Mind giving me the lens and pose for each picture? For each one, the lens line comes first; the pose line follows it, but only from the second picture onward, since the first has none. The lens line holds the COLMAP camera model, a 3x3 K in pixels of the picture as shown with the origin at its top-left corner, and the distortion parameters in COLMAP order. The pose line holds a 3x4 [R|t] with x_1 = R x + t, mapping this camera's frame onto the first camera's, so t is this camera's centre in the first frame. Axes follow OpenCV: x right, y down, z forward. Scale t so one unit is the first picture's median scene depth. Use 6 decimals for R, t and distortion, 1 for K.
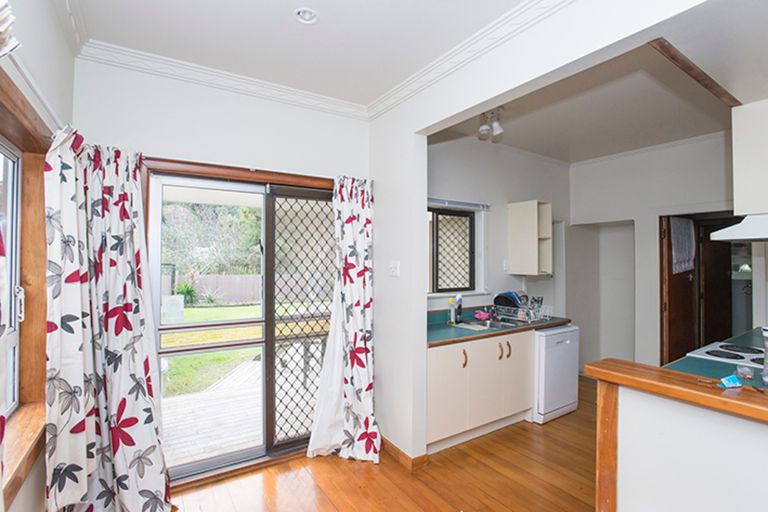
lens RADIAL K [[373.2, 0, 385.9], [0, 373.2, 251.7], [0, 0, 1]] dist [-0.028416, -0.000205]
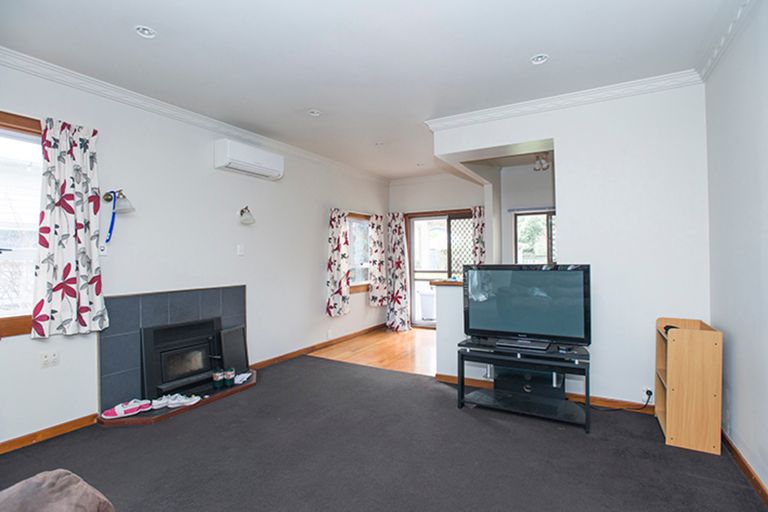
lens RADIAL K [[373.2, 0, 384.0], [0, 373.2, 258.5], [0, 0, 1]] dist [-0.028416, -0.000205]
pose [[0.447732, -0.006401, -0.894145, 2.121191], [0.023208, 0.999721, 0.004464, 0.101626], [0.893867, -0.022750, 0.447756, -0.576208]]
